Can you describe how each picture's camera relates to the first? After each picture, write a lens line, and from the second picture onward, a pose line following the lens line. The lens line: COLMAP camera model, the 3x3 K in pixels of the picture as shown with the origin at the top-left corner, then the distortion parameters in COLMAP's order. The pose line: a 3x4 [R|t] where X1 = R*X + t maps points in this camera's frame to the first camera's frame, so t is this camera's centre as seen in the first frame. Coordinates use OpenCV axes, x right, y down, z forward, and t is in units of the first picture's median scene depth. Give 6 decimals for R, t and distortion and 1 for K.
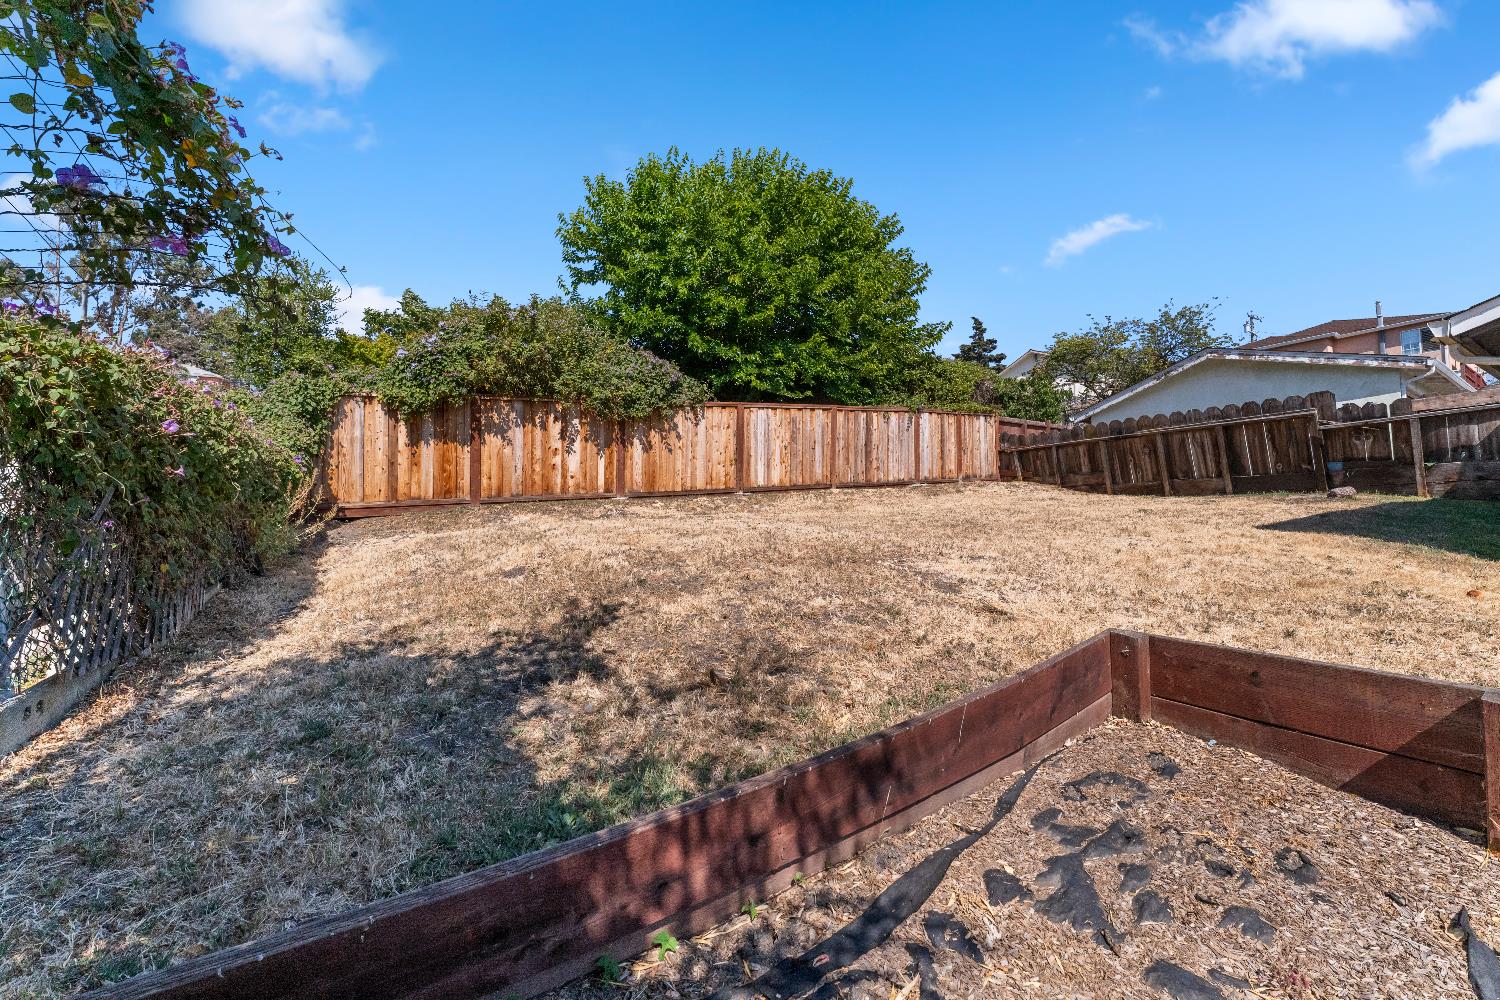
lens RADIAL K [[628.5, 0, 782.7], [0, 628.5, 485.2], [0, 0, 1]] dist [0.003735, -0.000754]
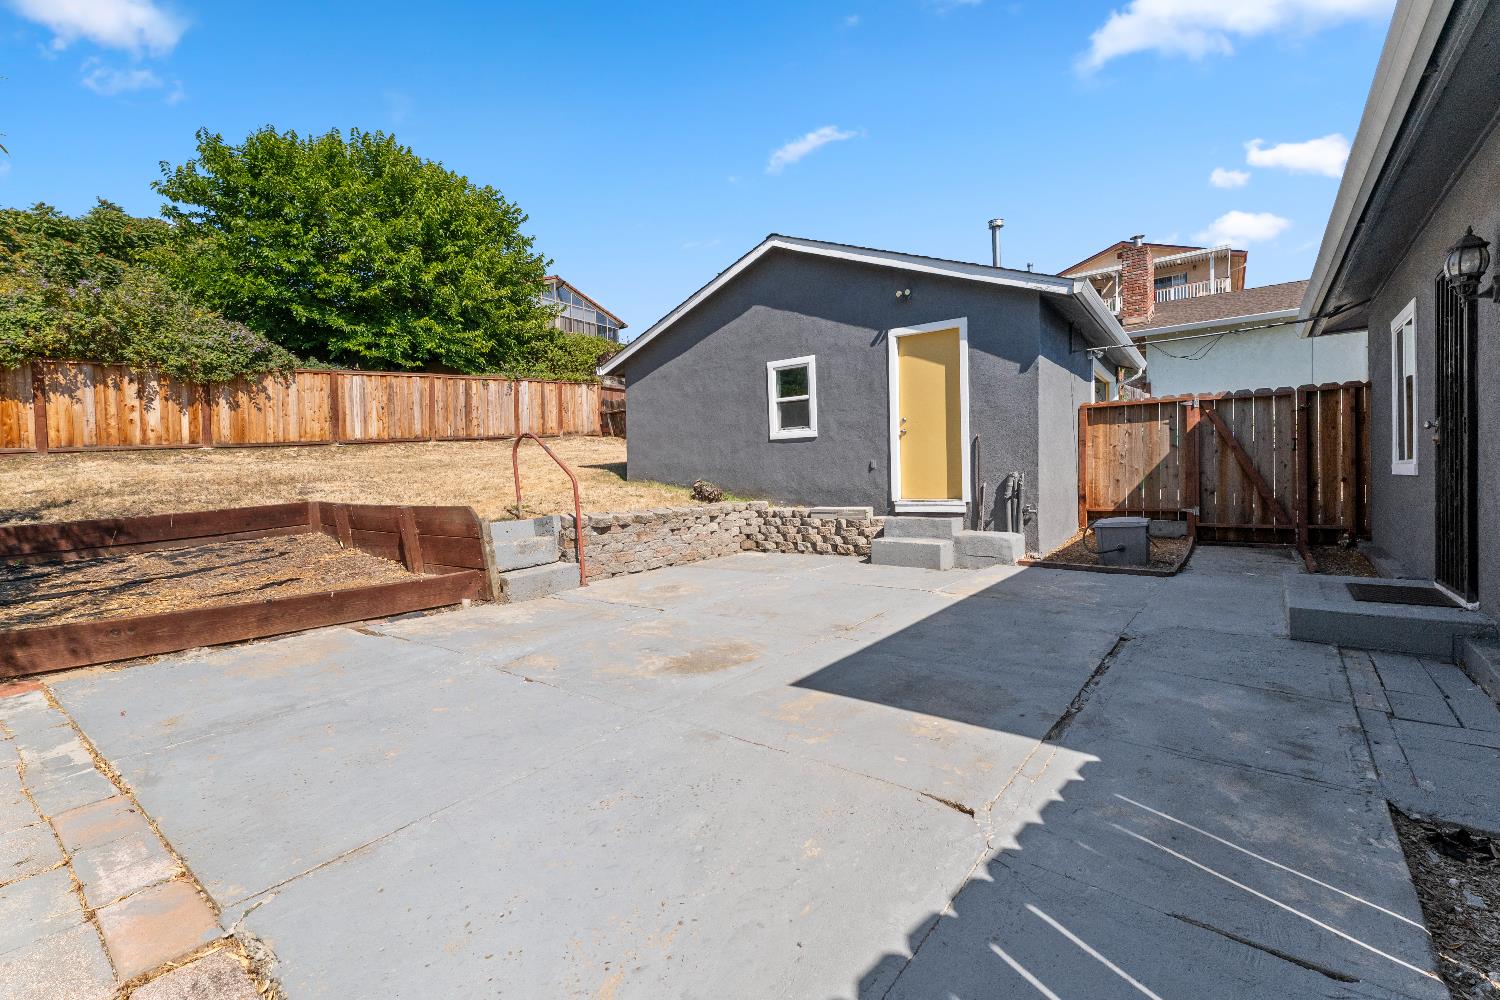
lens RADIAL K [[628.5, 0, 757.1], [0, 628.5, 485.0], [0, 0, 1]] dist [0.003735, -0.000754]
pose [[0.941881, -0.015803, 0.335573, 0.314258], [-0.010578, 0.997003, 0.076641, -0.012693], [-0.335779, -0.075737, 0.938891, -0.471902]]
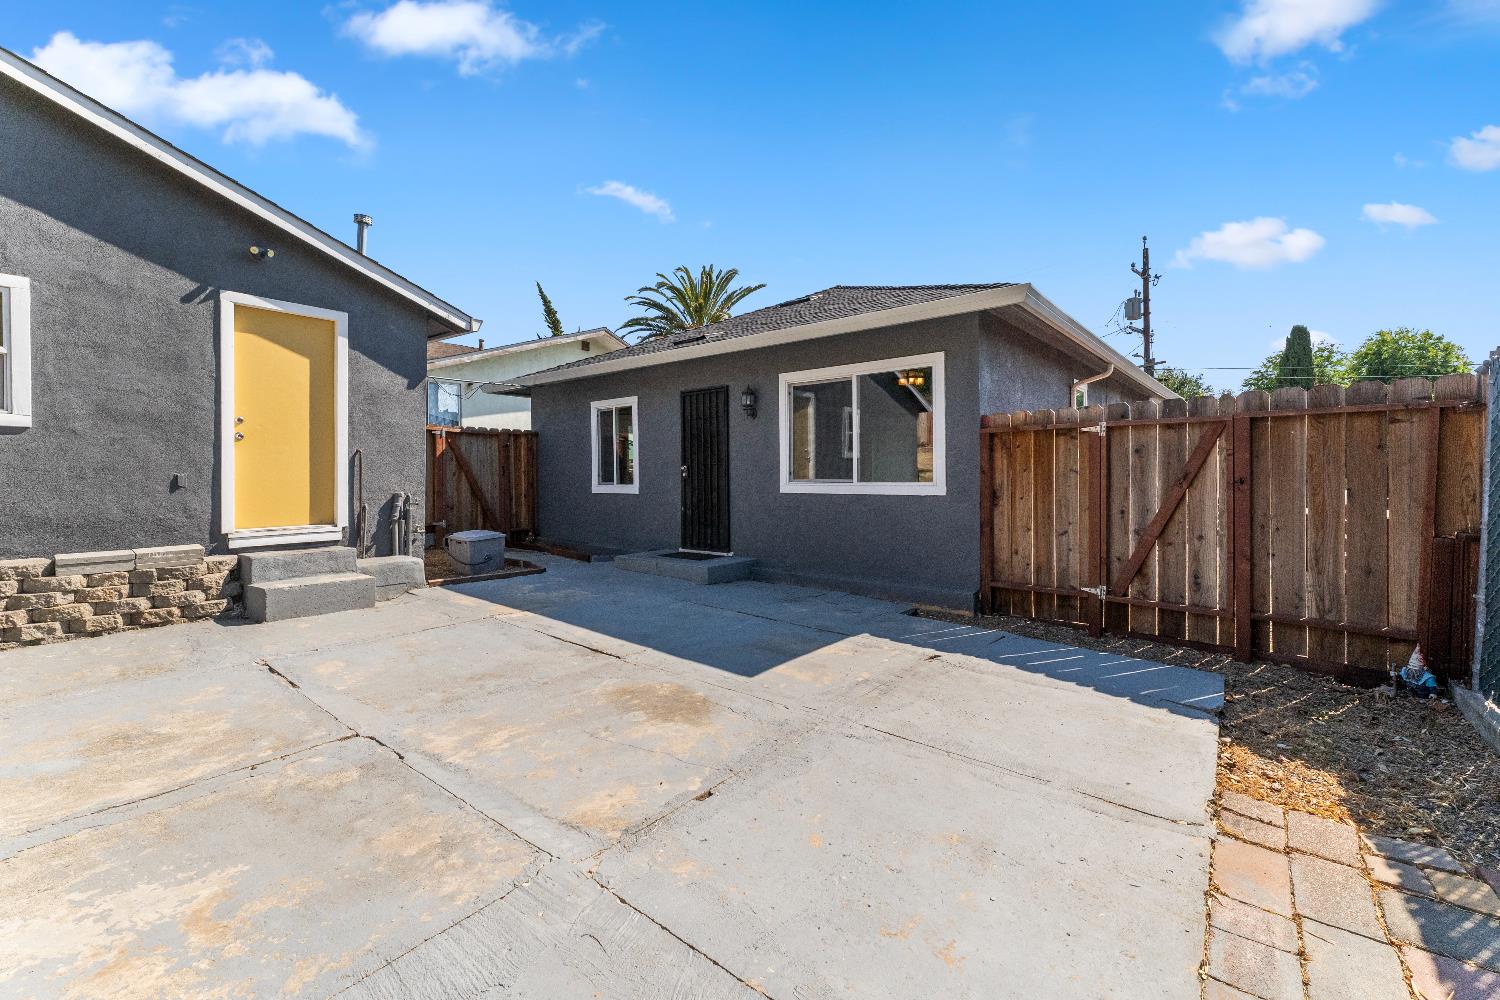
lens RADIAL K [[628.5, 0, 736.6], [0, 628.5, 468.1], [0, 0, 1]] dist [0.003735, -0.000754]
pose [[-0.289191, 0.021941, 0.957020, 0.136384], [-0.060017, 0.997355, -0.041002, 0.000389], [-0.955388, -0.069295, -0.287109, -0.161067]]
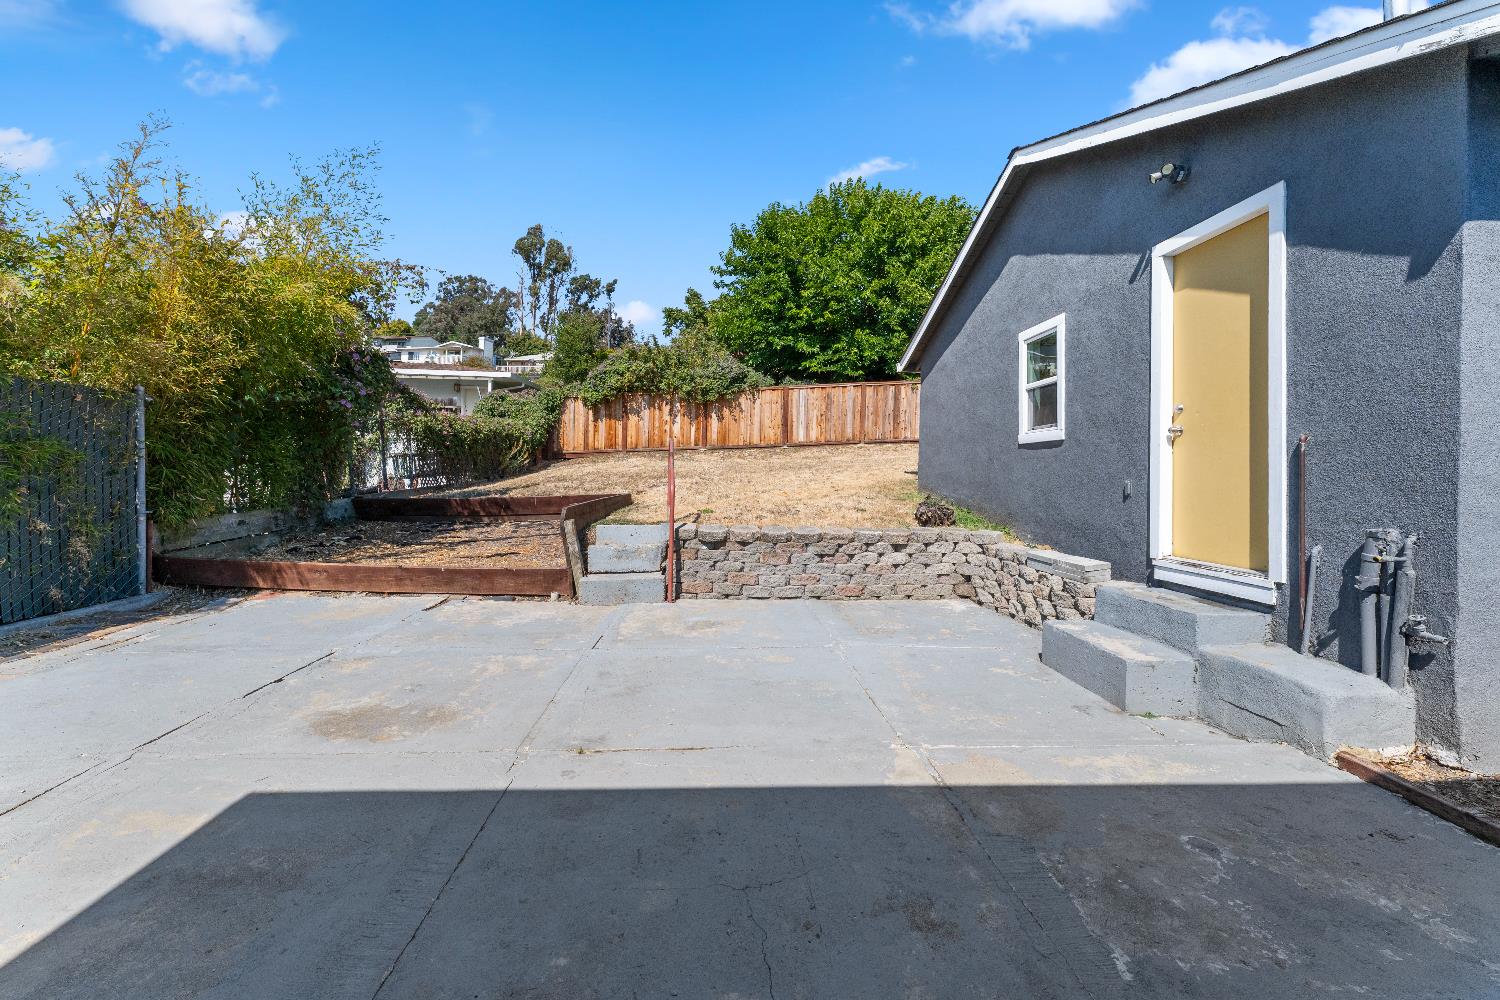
lens RADIAL K [[610.4, 0, 743.8], [0, 610.4, 458.7], [0, 0, 1]] dist [0.000831, 0.000471]
pose [[0.868617, 0.017024, -0.495192, 0.606095], [0.002587, 0.999240, 0.038889, -0.016944], [0.495478, -0.035061, 0.867913, -0.333394]]
